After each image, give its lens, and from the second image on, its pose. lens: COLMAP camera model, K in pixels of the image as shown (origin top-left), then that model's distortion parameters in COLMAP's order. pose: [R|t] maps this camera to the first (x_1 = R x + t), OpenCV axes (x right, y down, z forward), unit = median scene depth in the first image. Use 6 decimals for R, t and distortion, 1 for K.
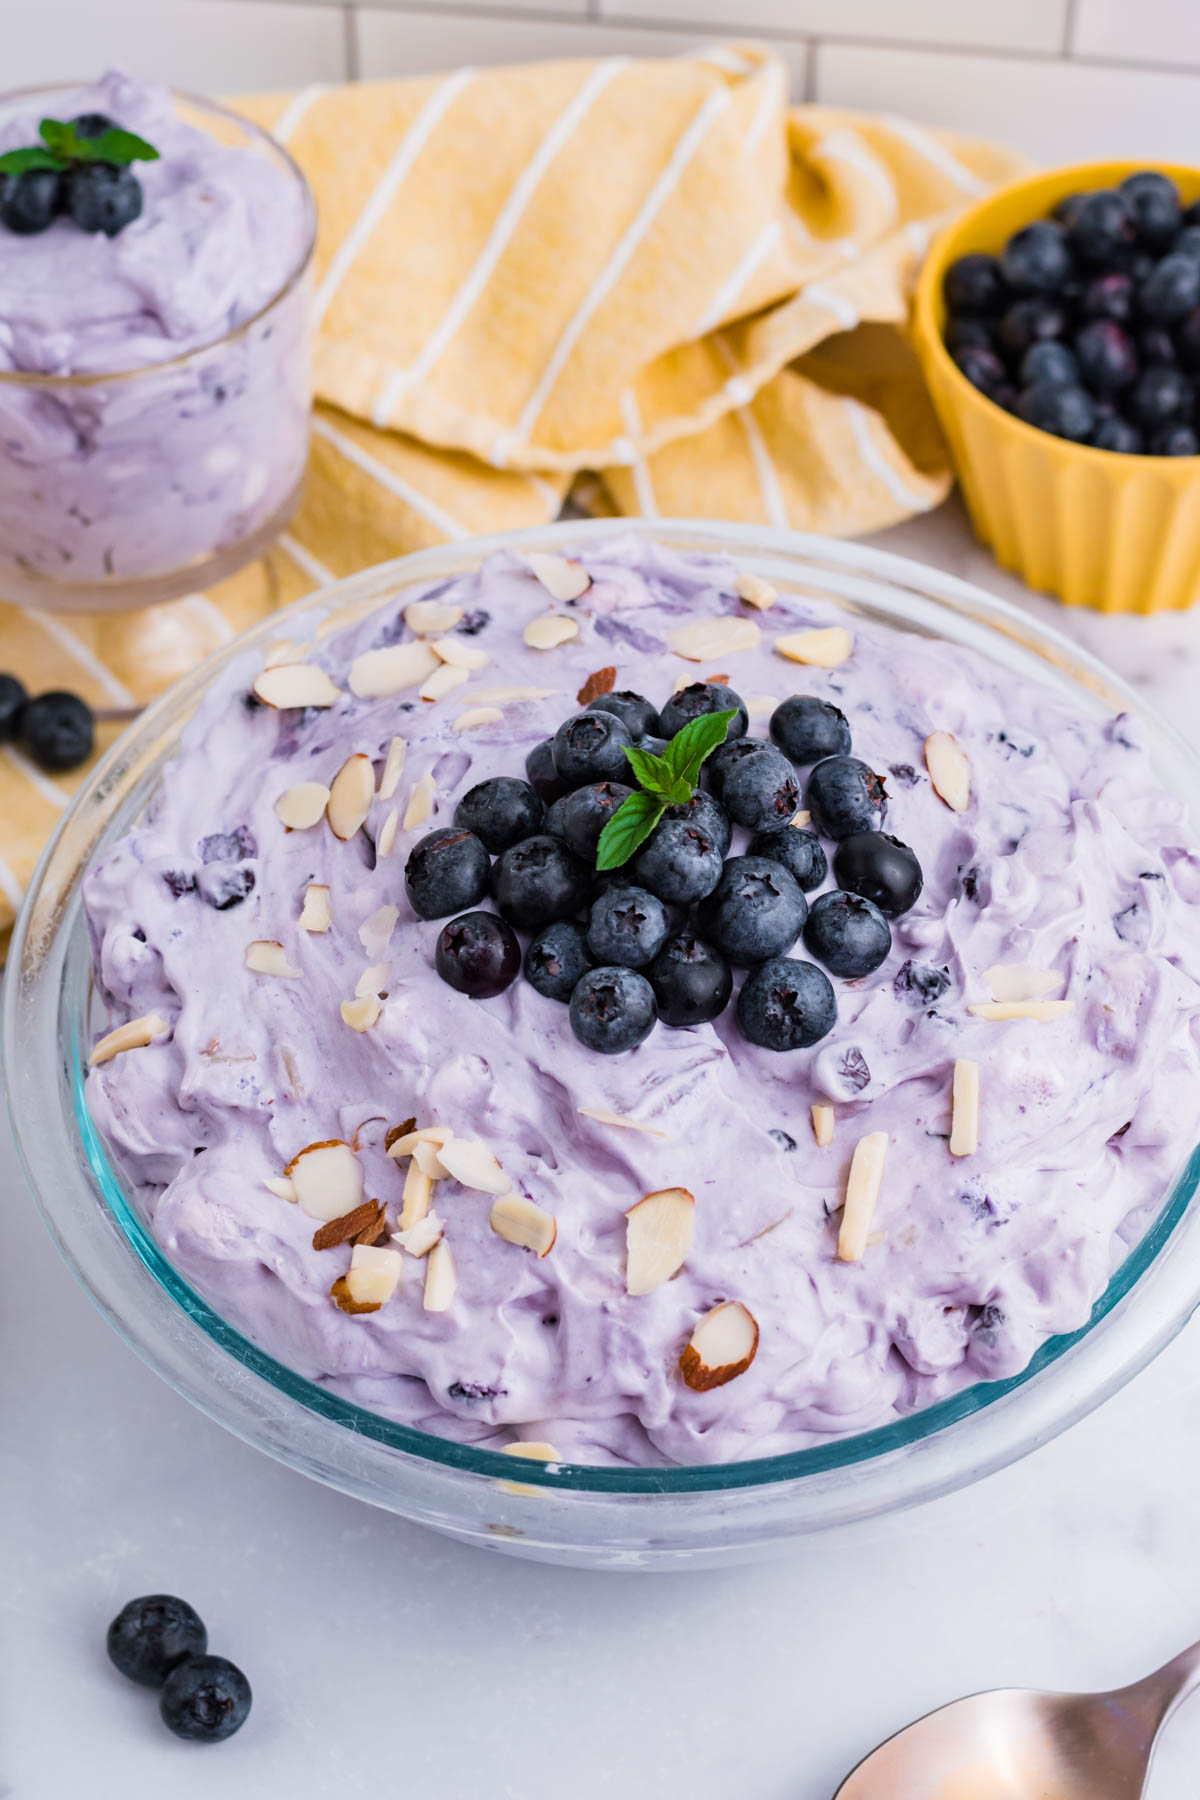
lens RADIAL K [[4071.7, 0, 623.1], [0, 4071.7, 902.9], [0, 0, 1]] dist [-0.123865, 0.000000]
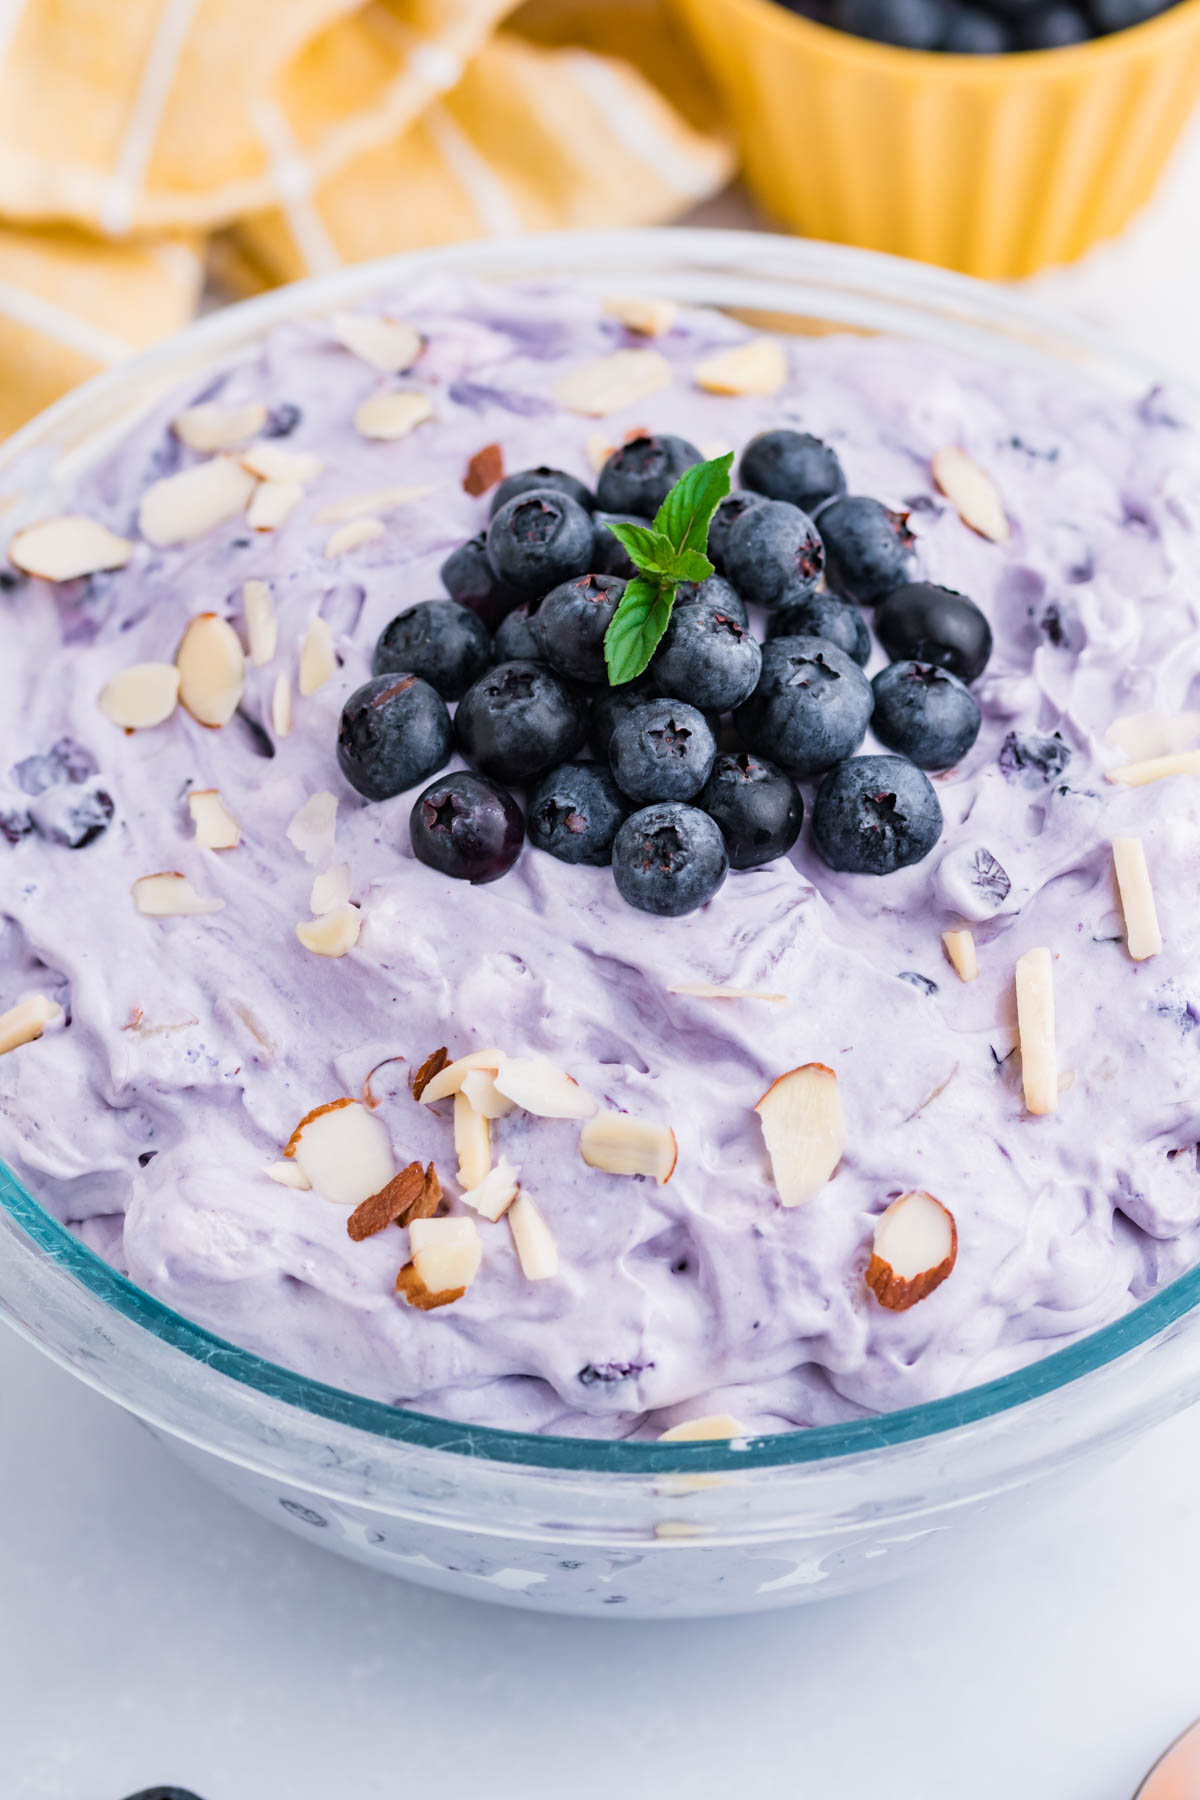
lens RADIAL K [[7793.5, 0, 591.3], [0, 7793.5, 902.4], [0, 0, 1]] dist [-0.010738, 0.000000]
pose [[0.966674, -0.186387, 0.175502, -0.267183], [0.190662, 0.981626, -0.007668, 0.041275], [-0.170848, 0.040874, 0.984449, -0.428538]]
